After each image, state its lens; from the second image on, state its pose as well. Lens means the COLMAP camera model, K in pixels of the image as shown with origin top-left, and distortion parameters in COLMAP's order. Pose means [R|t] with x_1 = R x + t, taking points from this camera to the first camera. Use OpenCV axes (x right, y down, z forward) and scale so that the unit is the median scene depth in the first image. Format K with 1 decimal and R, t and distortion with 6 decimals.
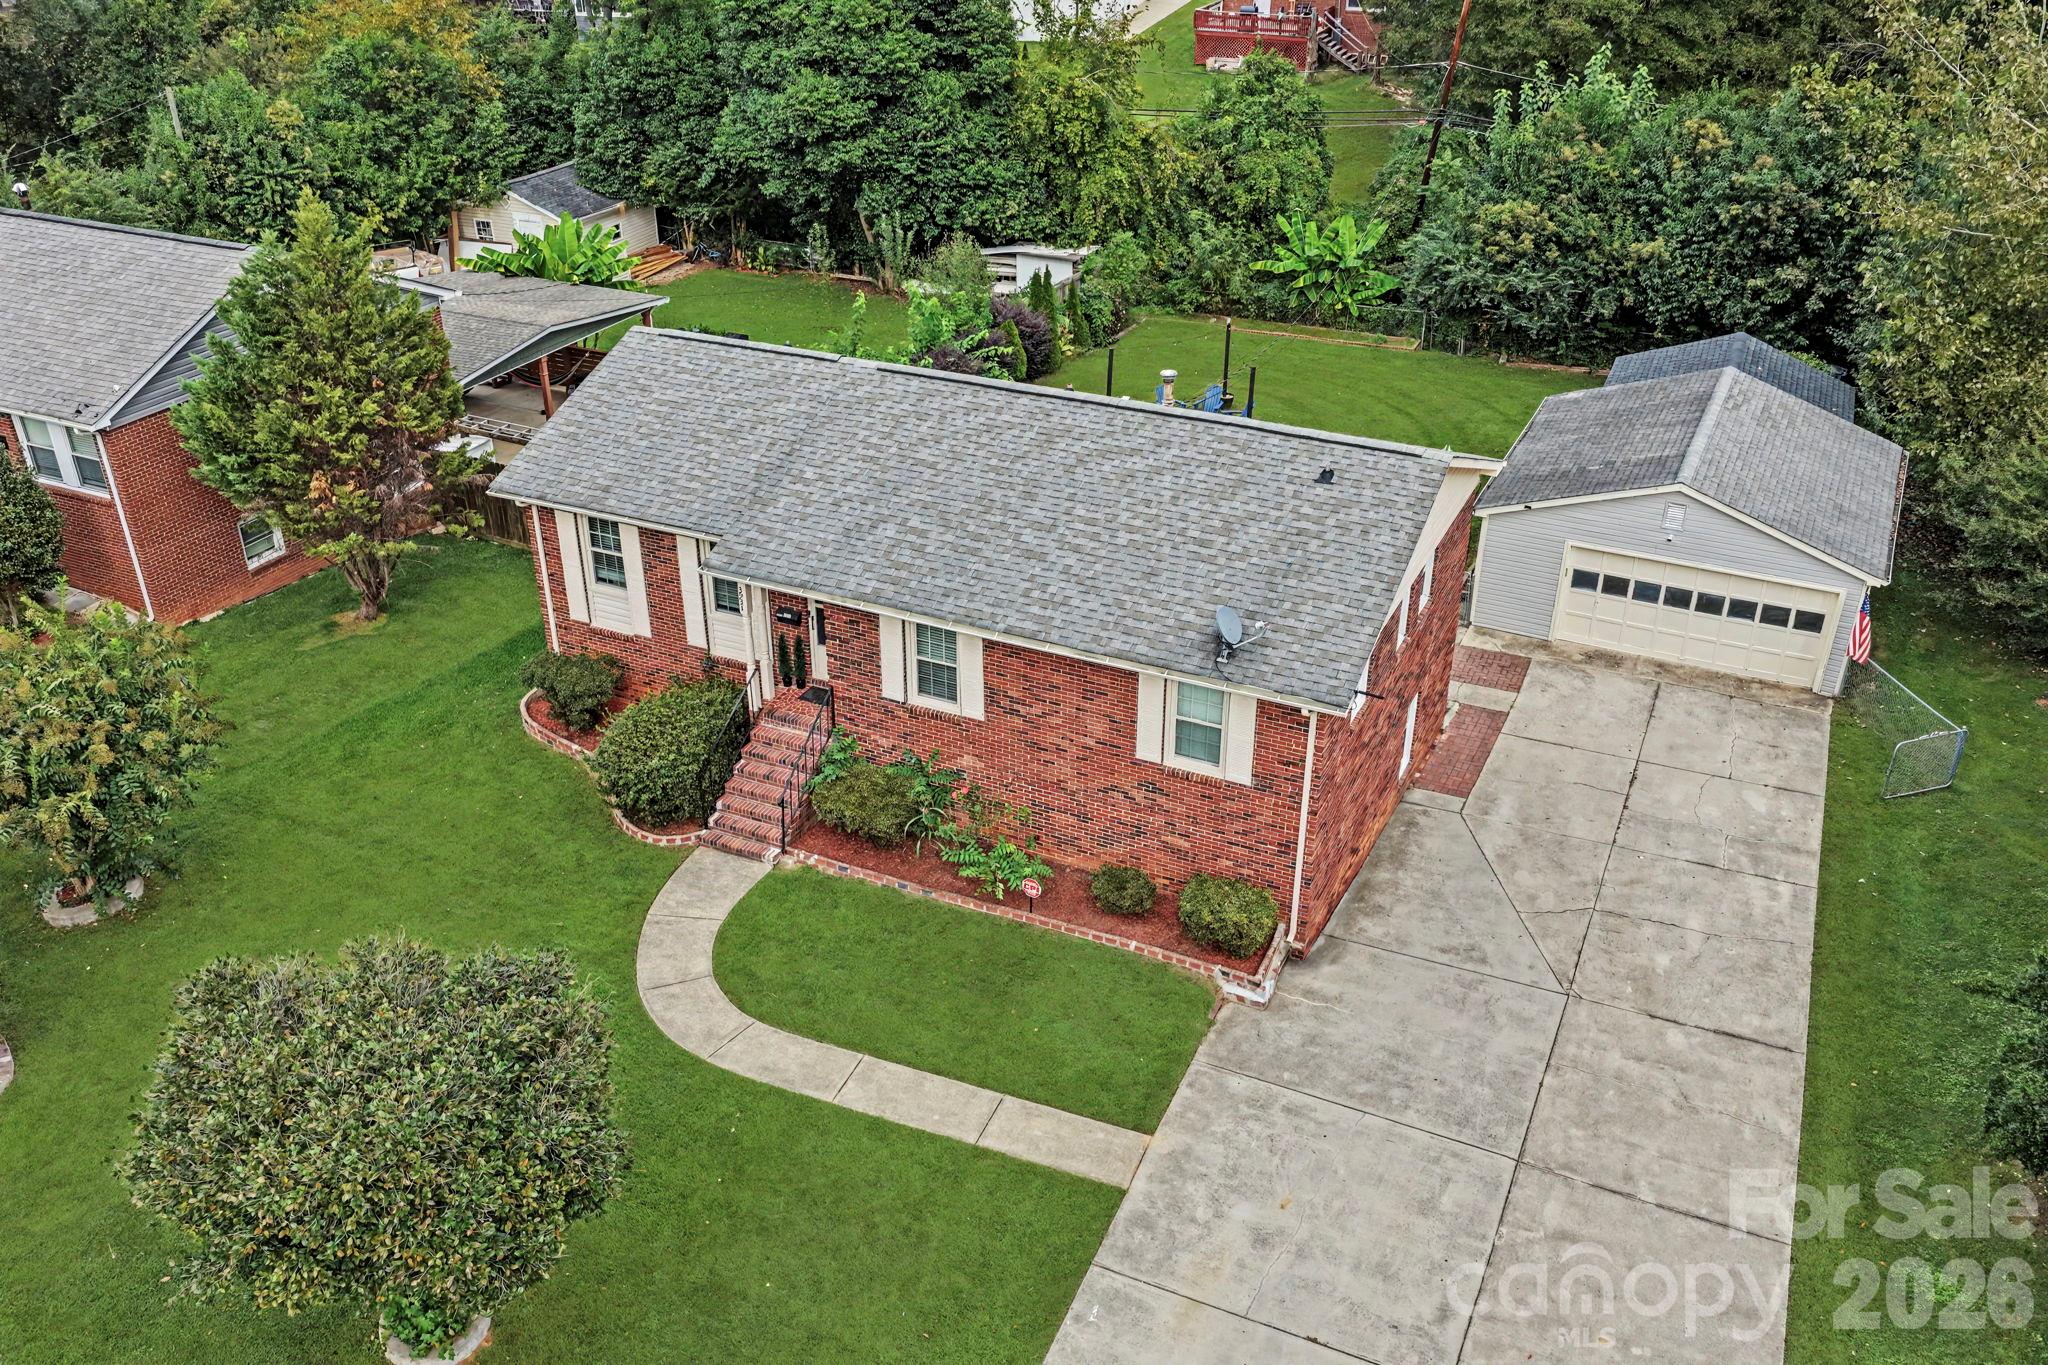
lens RADIAL K [[1736.8, 0, 1019.0], [0, 1736.8, 654.6], [0, 0, 1]] dist [-0.008336, -0.011887]
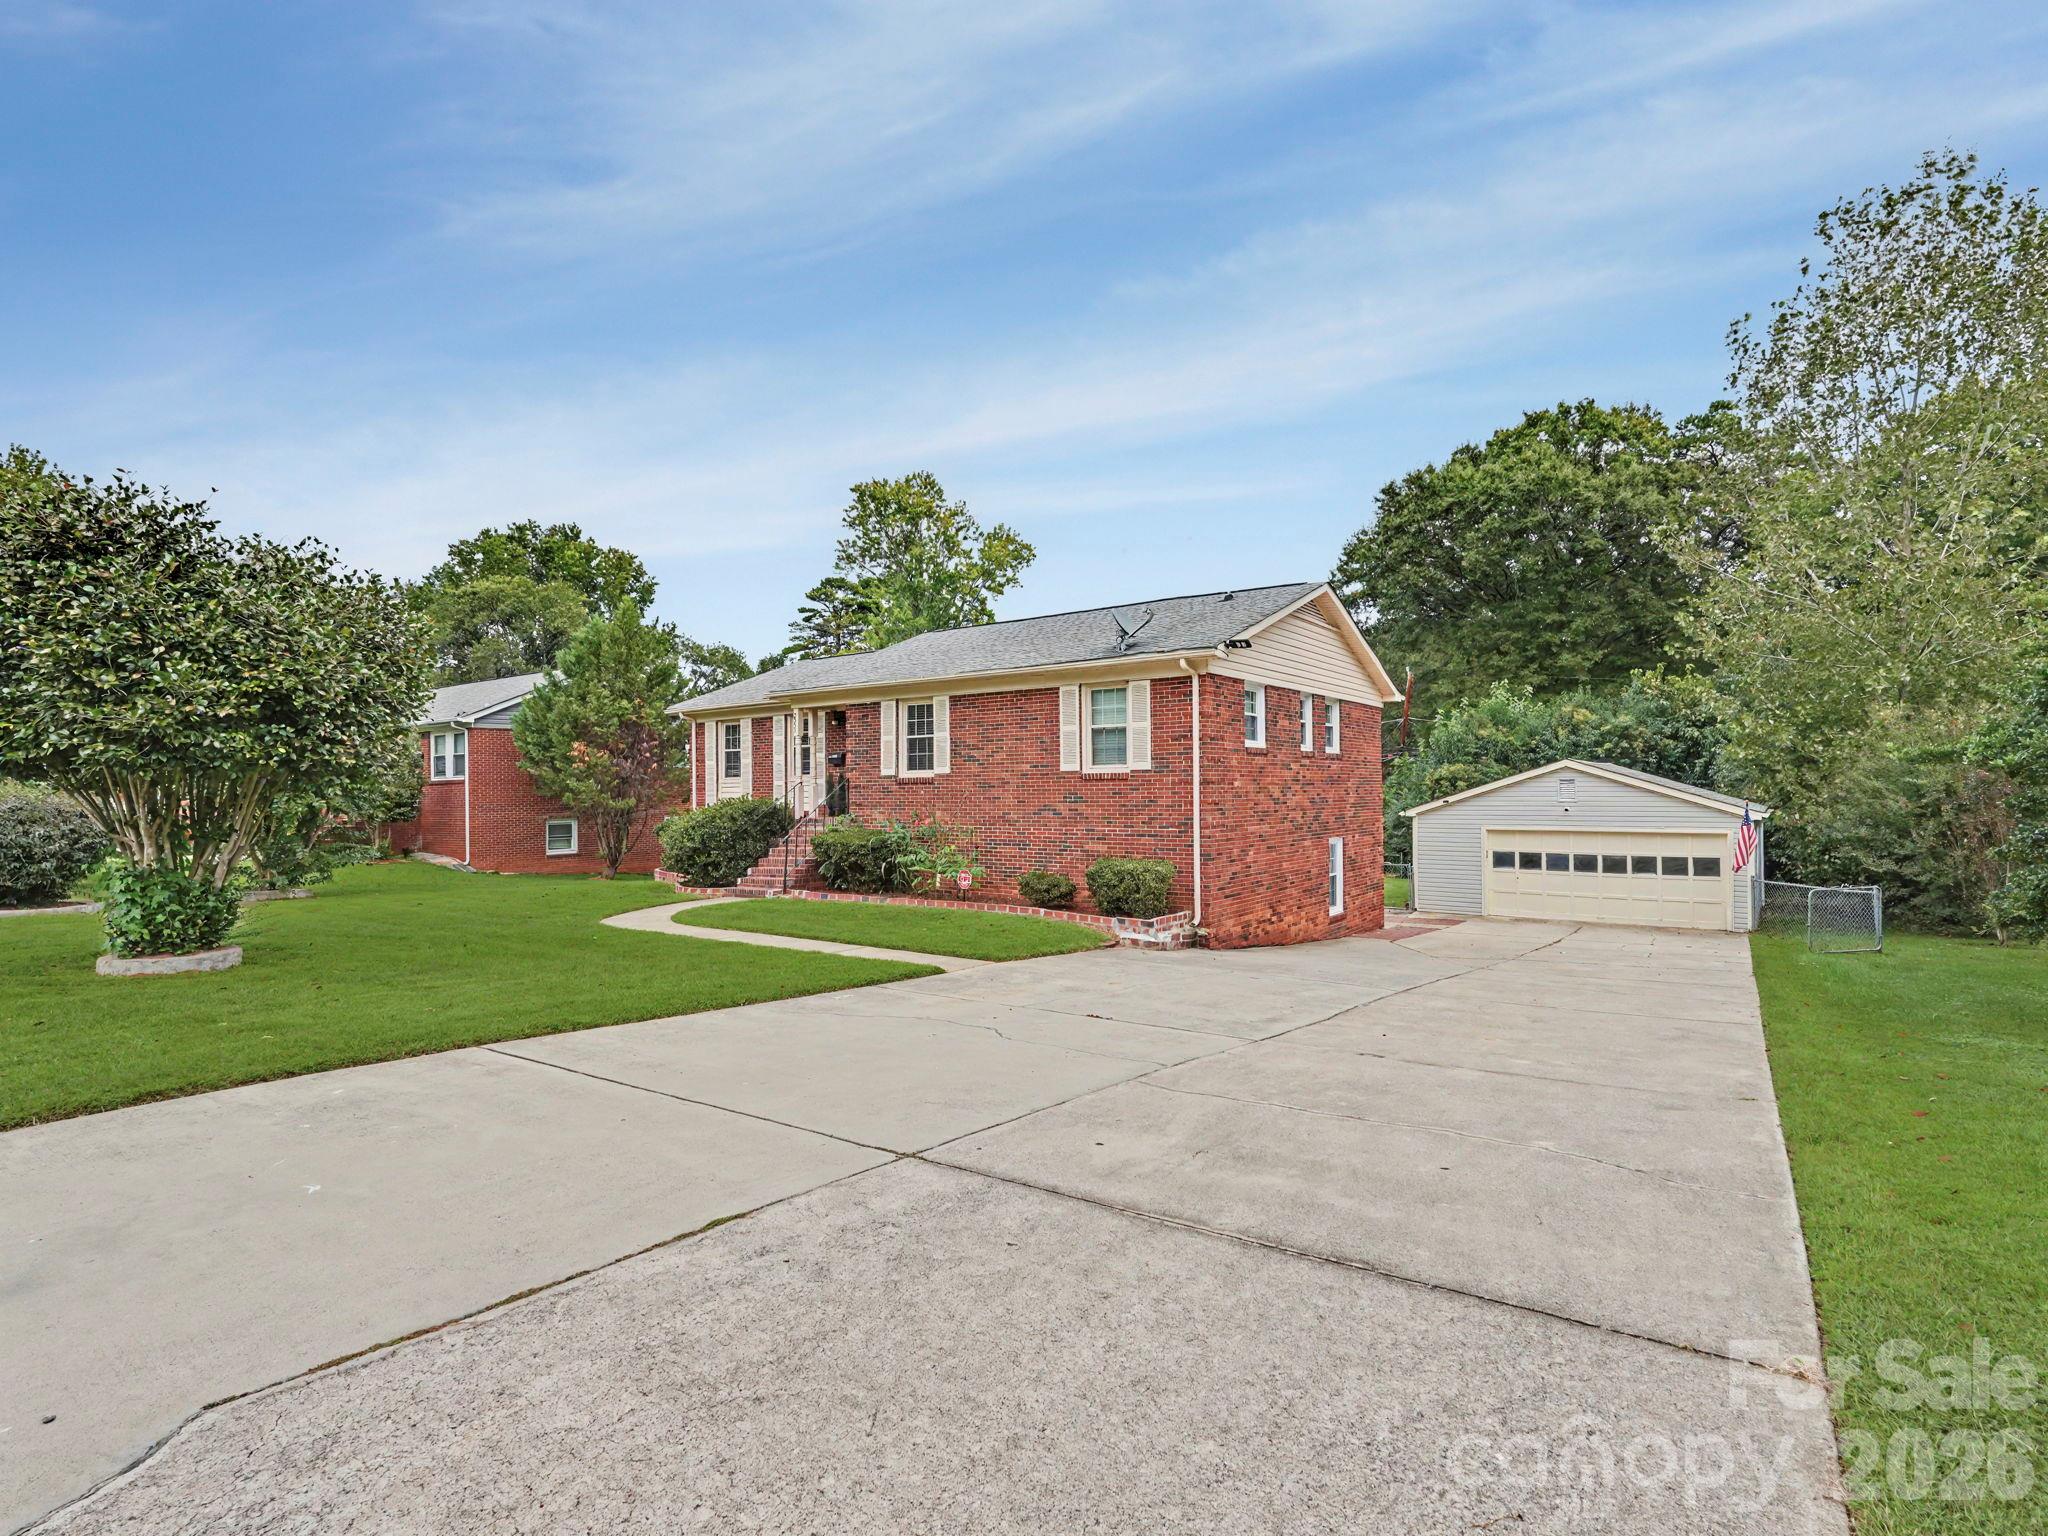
lens RADIAL K [[998.7, 0, 1024.8], [0, 998.7, 775.5], [0, 0, 1]] dist [-0.000987, 0.001420]
pose [[0.983554, -0.010044, -0.180336, 0.141820], [-0.078129, 0.876545, -0.474936, 0.329640], [0.162843, 0.481214, 0.861345, 0.357916]]
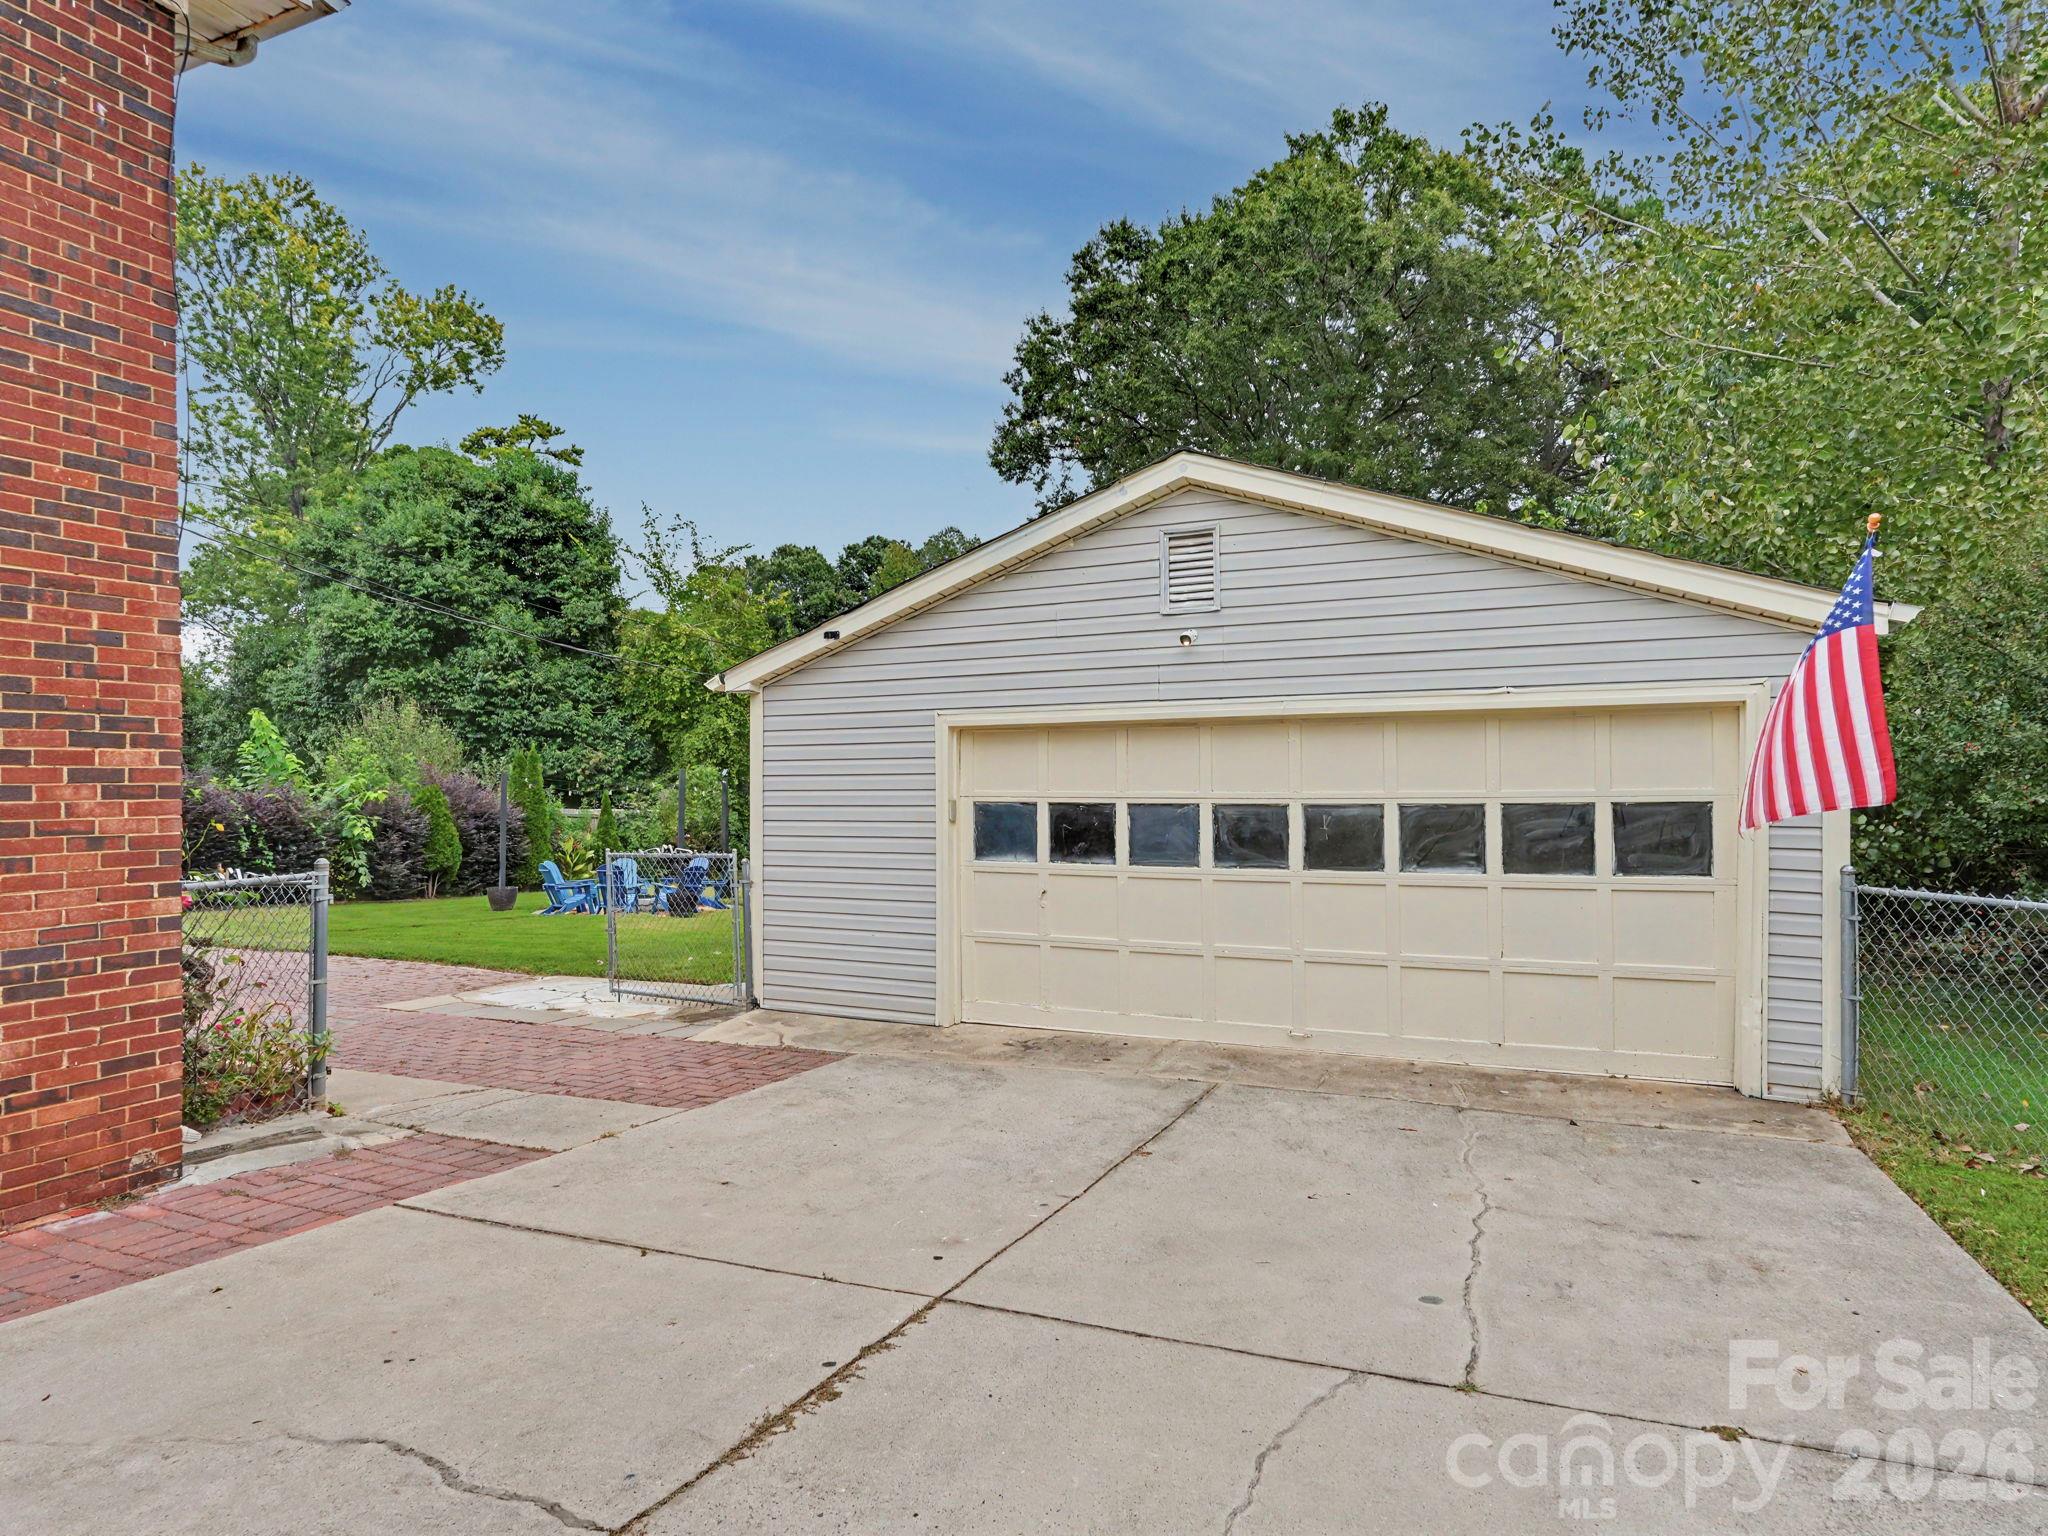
lens RADIAL K [[1194.0, 0, 1024.0], [0, 1194.0, 768.0], [0, 0, 1]] dist [-0.000588, 0.000377]
pose [[0.999727, -0.010566, 0.020843, 0.393697], [0.019268, 0.877366, -0.479434, 0.078125], [-0.013221, 0.479705, 0.877330, 0.940415]]
